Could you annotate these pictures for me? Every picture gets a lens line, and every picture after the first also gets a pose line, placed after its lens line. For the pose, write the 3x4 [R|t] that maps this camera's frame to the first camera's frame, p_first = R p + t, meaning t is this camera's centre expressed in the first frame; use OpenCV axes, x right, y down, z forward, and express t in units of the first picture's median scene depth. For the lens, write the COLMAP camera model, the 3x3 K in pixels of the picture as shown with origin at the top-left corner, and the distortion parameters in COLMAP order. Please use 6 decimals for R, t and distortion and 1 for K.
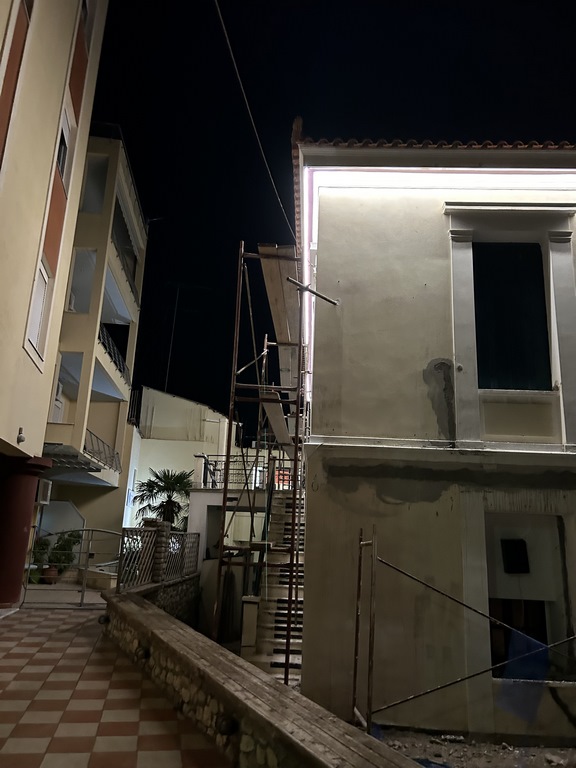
lens RADIAL K [[595.4, 0, 275.9], [0, 595.4, 378.7], [0, 0, 1]] dist [0.095520, -0.121629]
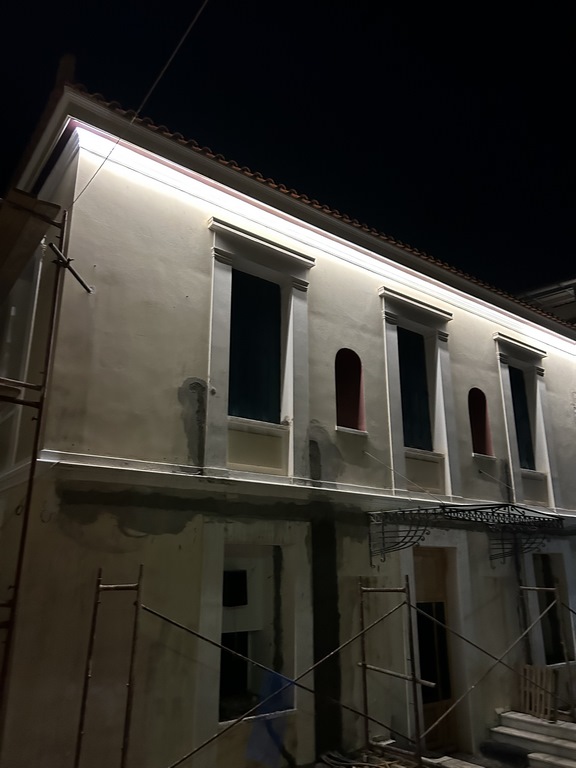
lens RADIAL K [[595.4, 0, 275.9], [0, 595.4, 378.7], [0, 0, 1]] dist [0.095520, -0.121629]
pose [[0.759156, 0.156848, 0.631729, -0.226233], [-0.142525, 0.987037, -0.073790, 0.018815], [-0.635114, -0.034019, 0.771669, 0.207424]]
